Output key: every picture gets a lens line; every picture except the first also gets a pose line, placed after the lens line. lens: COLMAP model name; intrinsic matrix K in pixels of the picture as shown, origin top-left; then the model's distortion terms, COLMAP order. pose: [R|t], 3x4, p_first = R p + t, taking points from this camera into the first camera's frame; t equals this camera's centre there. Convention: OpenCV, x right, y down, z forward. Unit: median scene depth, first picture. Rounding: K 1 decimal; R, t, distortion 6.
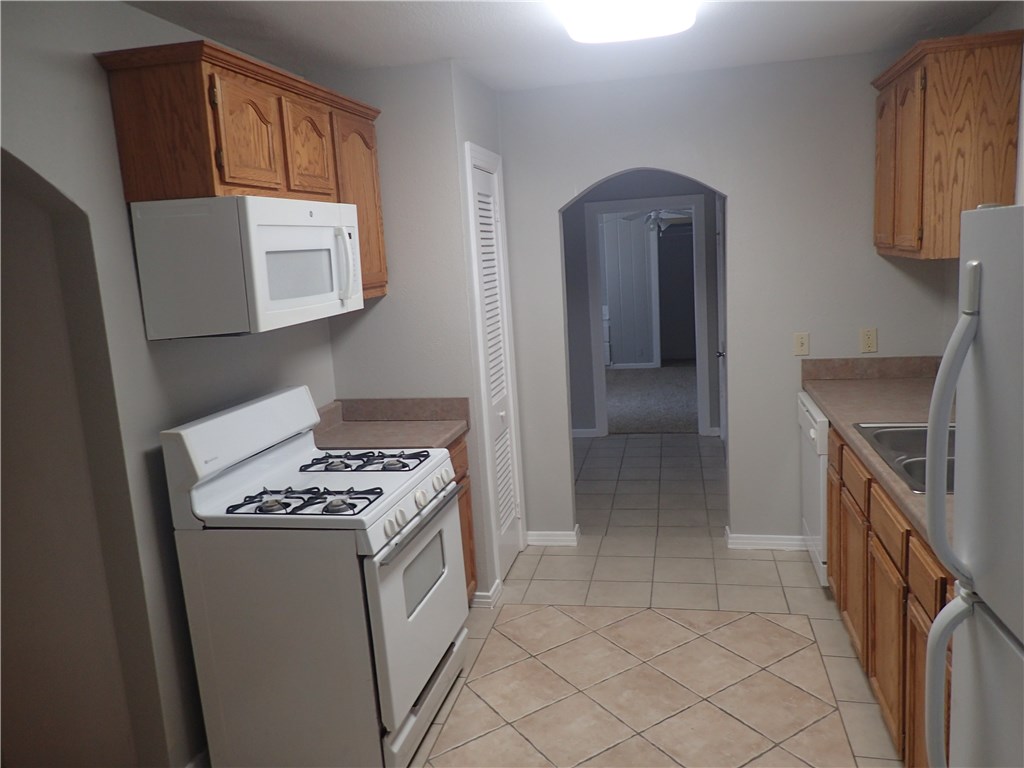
lens RADIAL K [[755.3, 0, 513.8], [0, 755.3, 367.3], [0, 0, 1]] dist [0.004950, -0.012312]
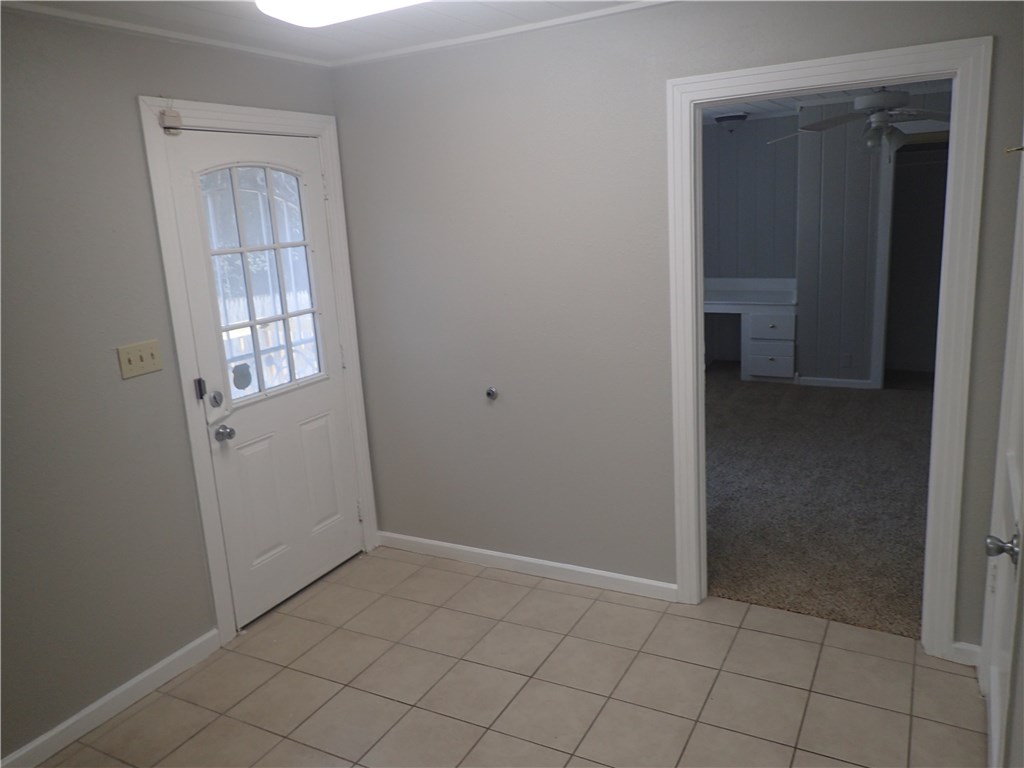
lens RADIAL K [[755.3, 0, 513.8], [0, 755.3, 367.3], [0, 0, 1]] dist [0.004950, -0.012312]
pose [[0.954349, 0.063052, -0.291963, 0.089872], [-0.041194, 0.995909, 0.080423, -0.052754], [0.295839, -0.064725, 0.953042, 0.343946]]
